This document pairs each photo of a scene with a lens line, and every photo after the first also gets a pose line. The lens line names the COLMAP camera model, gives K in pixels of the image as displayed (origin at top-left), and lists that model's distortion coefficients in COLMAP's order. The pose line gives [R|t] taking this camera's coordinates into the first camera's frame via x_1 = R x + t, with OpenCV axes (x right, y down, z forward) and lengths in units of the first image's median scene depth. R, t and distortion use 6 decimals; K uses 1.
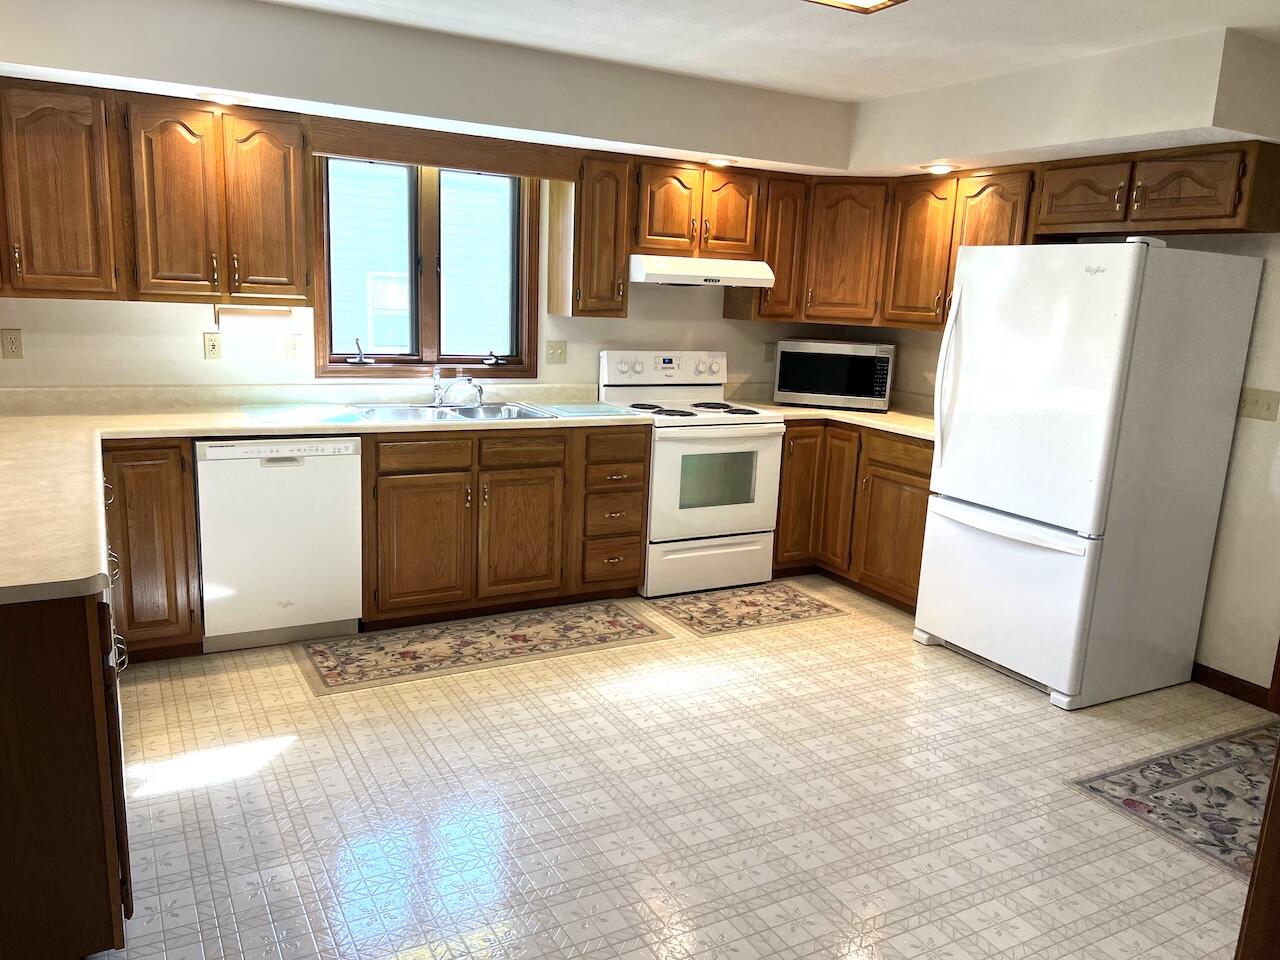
lens RADIAL K [[975.5, 0, 640.7], [0, 975.5, 473.5], [0, 0, 1]] dist [0.061566, -0.077730]
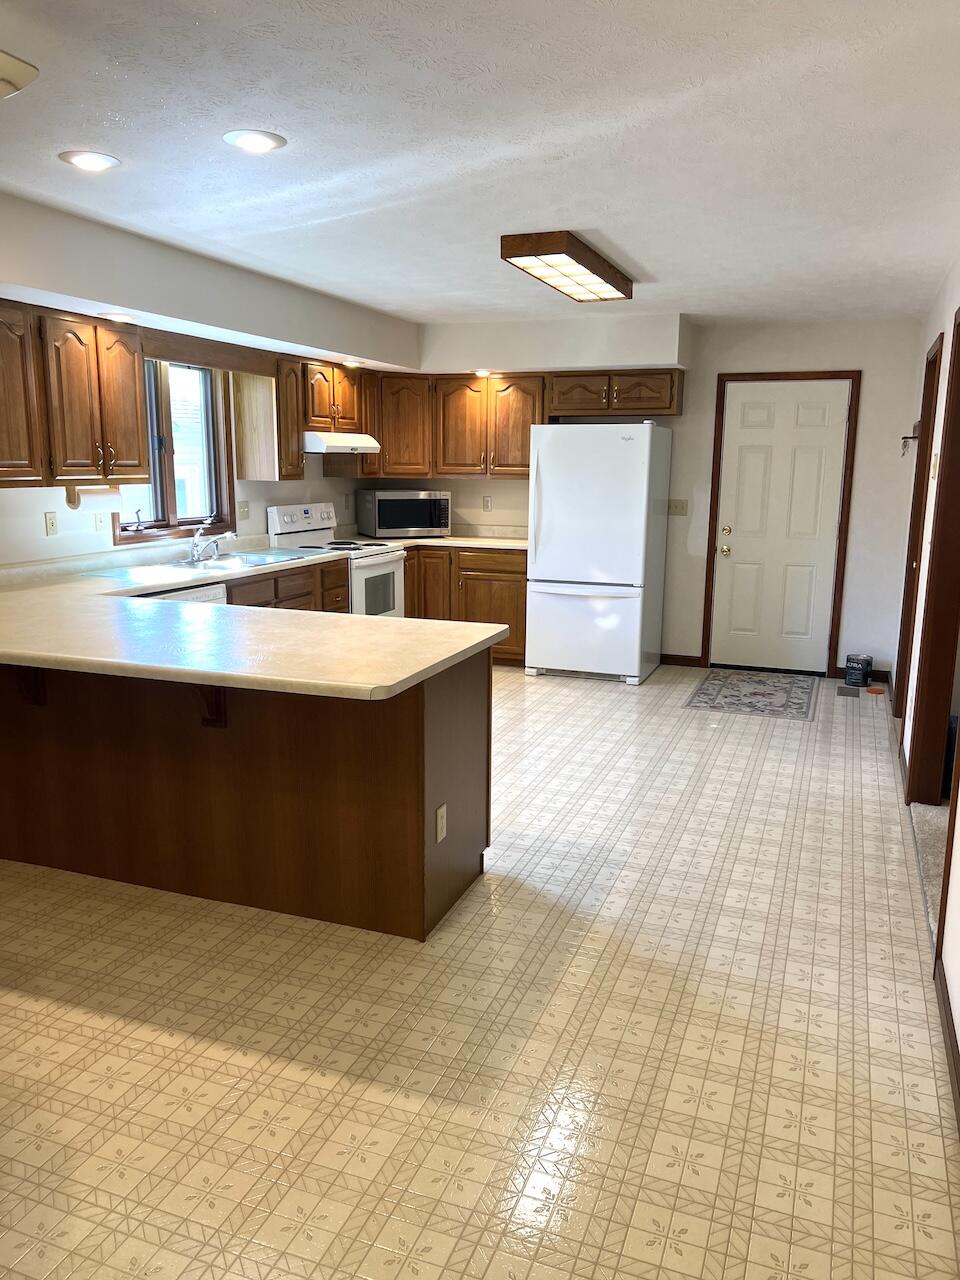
lens RADIAL K [[975.5, 0, 480.0], [0, 975.5, 640.0], [0, 0, 1]] dist [0.061566, -0.077730]
pose [[0.768524, -0.155029, 0.620756, -0.693802], [0.146429, 0.987068, 0.065227, 0.001193], [-0.622840, 0.040769, 0.781286, -0.166553]]
